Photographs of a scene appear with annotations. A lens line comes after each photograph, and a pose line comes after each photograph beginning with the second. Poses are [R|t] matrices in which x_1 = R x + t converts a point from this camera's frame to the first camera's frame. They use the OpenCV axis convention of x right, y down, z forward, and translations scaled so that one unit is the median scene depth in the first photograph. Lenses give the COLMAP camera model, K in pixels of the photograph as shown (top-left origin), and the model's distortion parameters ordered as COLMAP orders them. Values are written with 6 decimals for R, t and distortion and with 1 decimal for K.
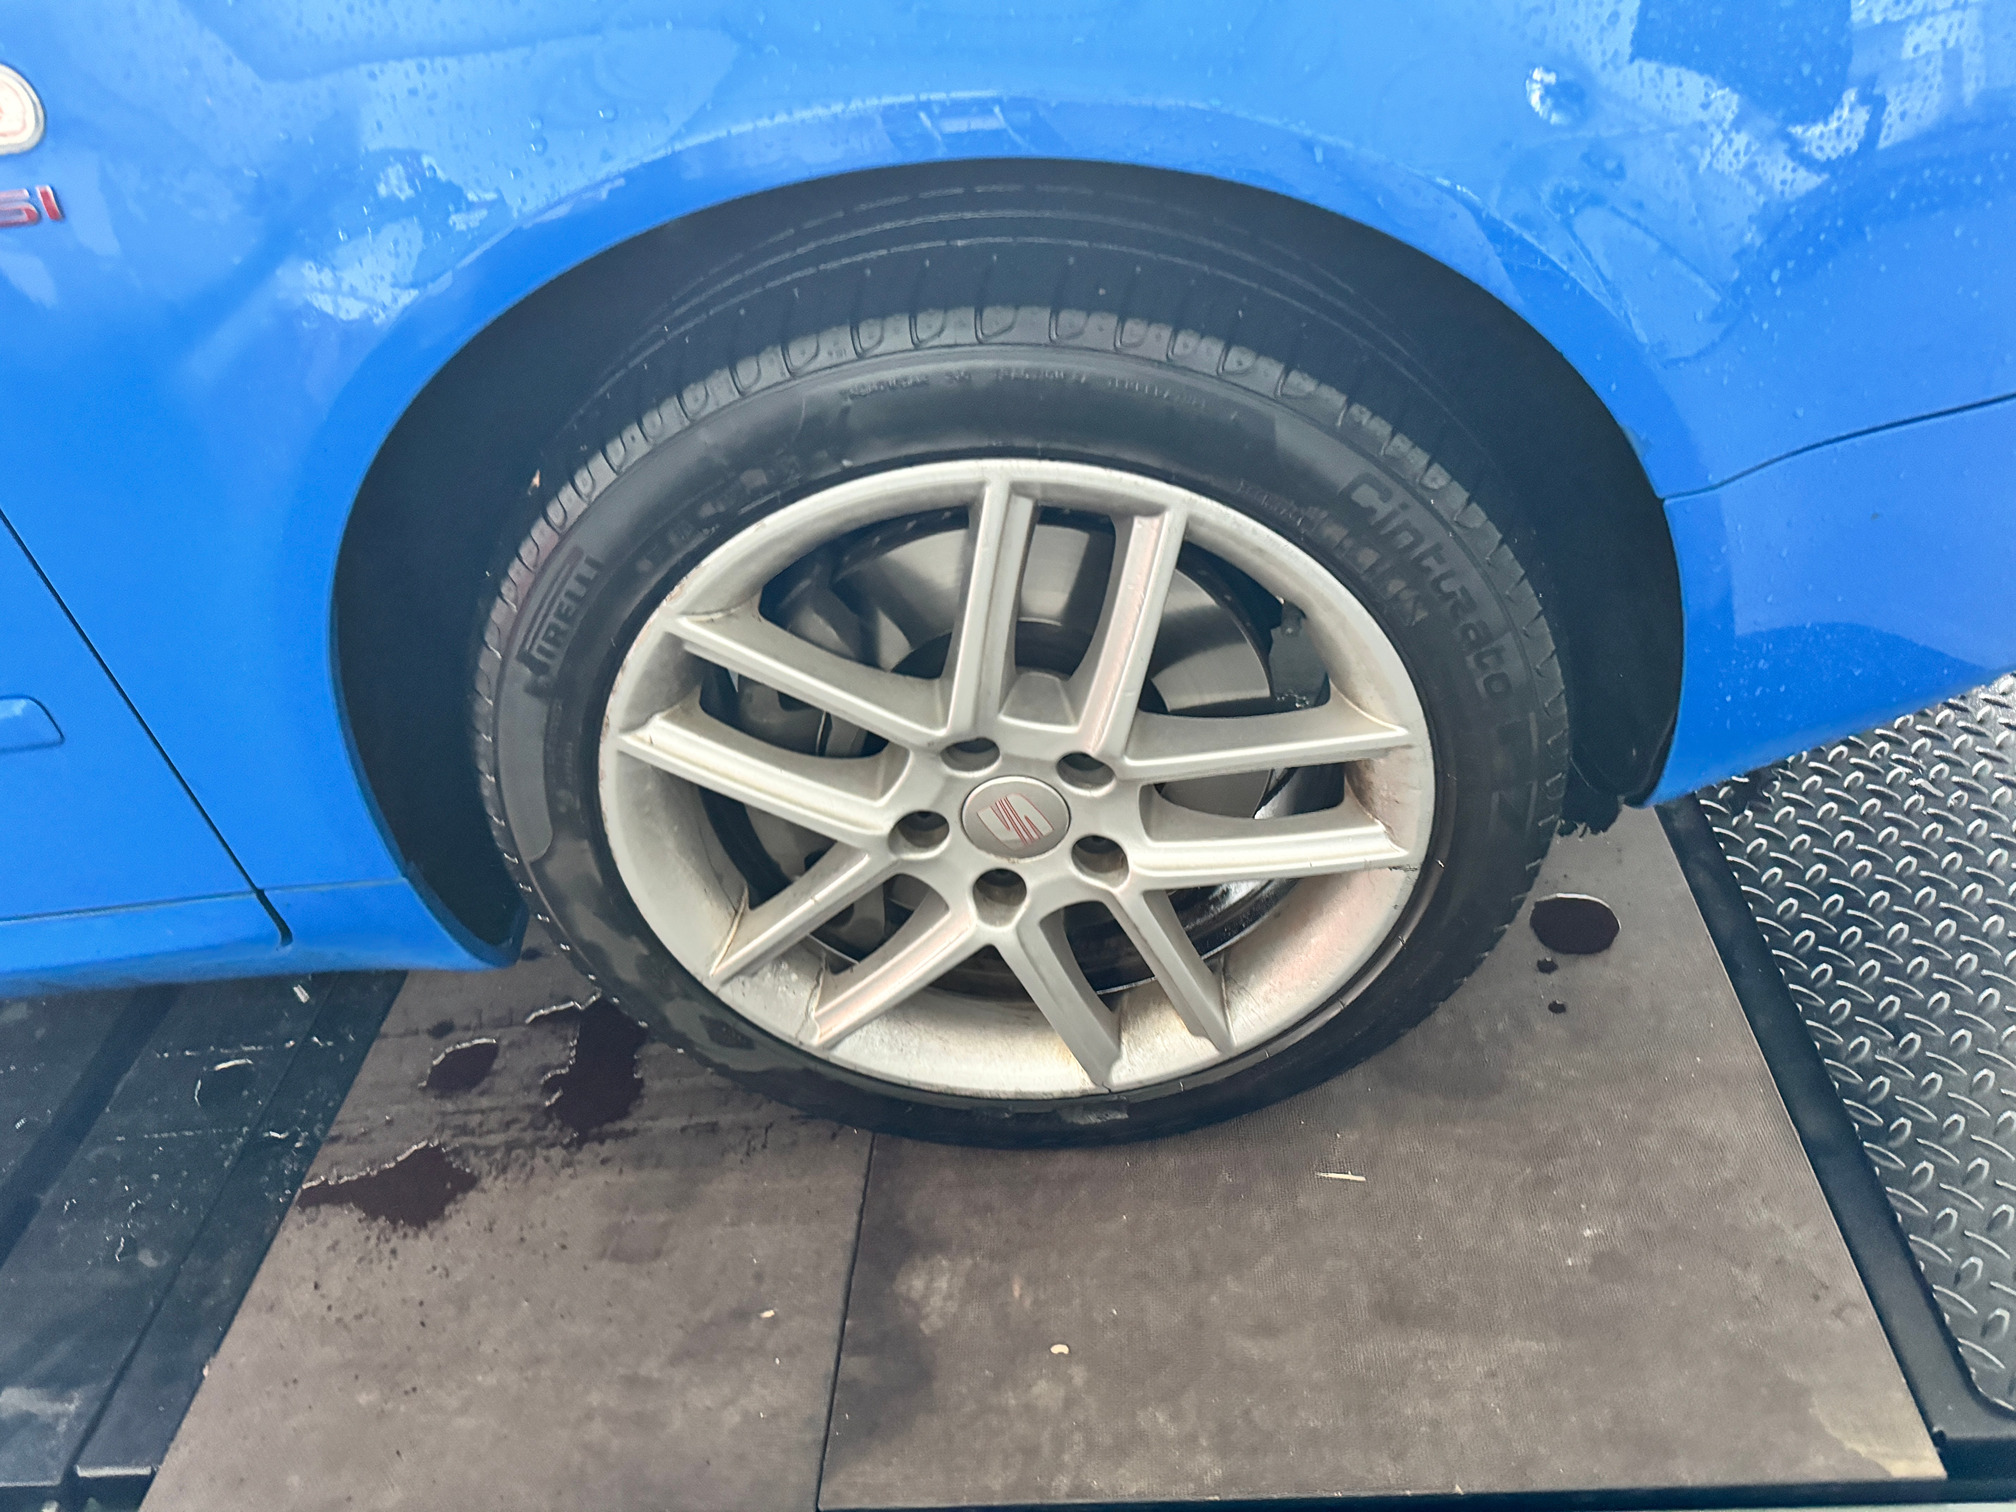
lens RADIAL K [[1423.9, 0, 1062.7], [0, 1423.9, 742.4], [0, 0, 1]] dist [0.044253, -0.059536]
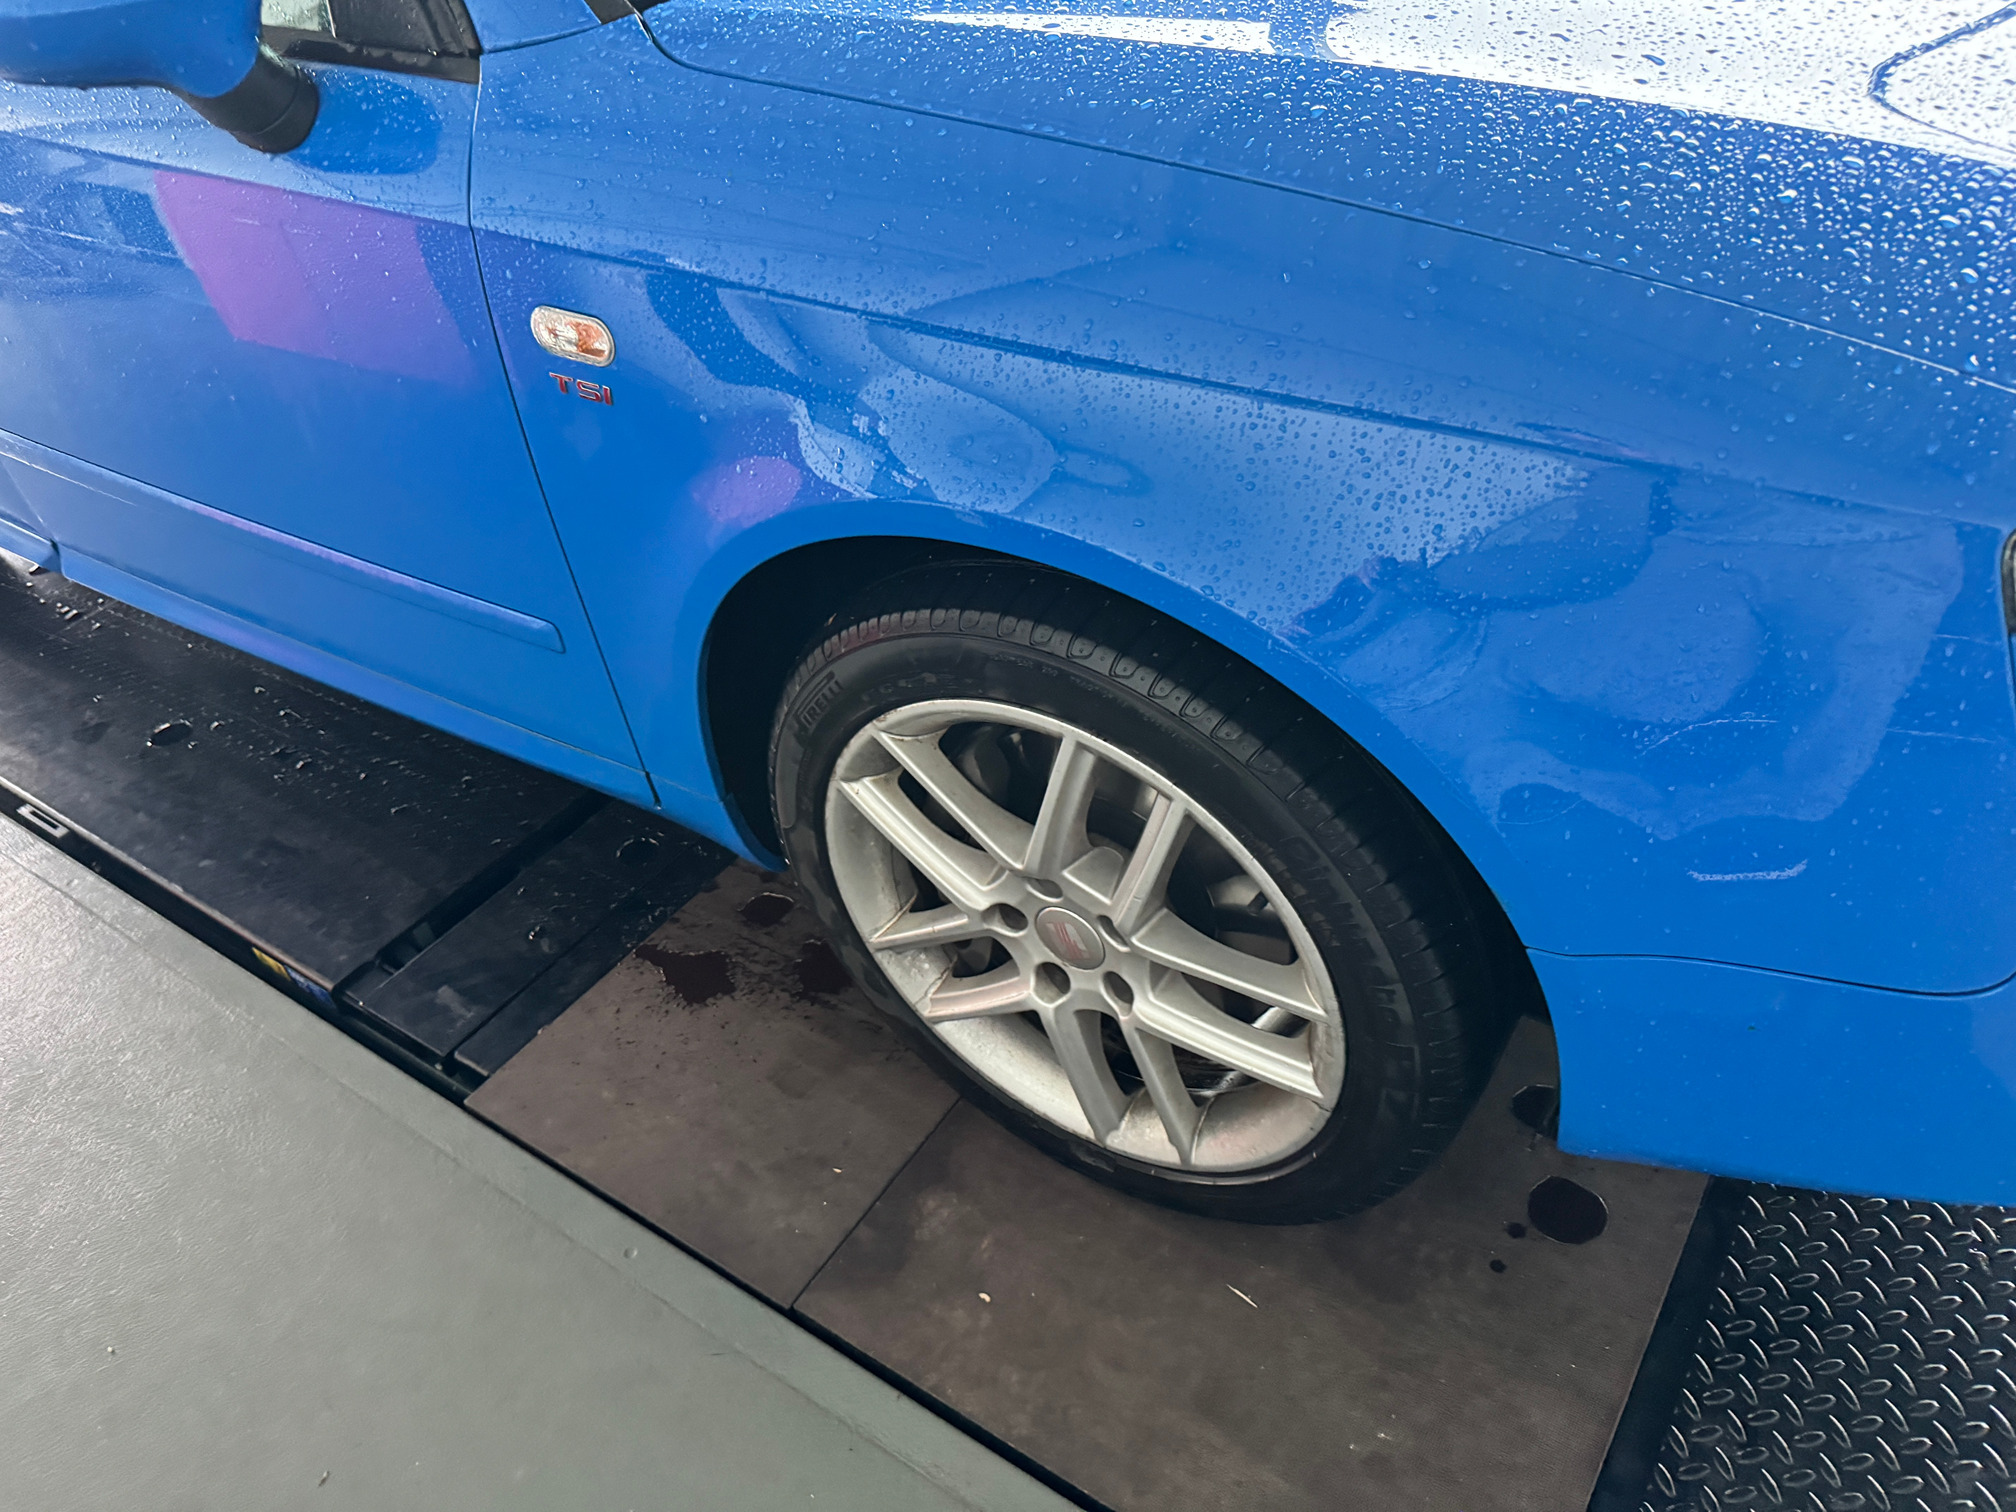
lens RADIAL K [[1423.9, 0, 1014.1], [0, 1423.9, 739.3], [0, 0, 1]] dist [0.044253, -0.059536]
pose [[0.851178, 0.371141, -0.371148, 0.332018], [-0.346947, 0.928442, 0.132750, -0.266143], [0.393858, 0.015775, 0.919036, -0.262124]]
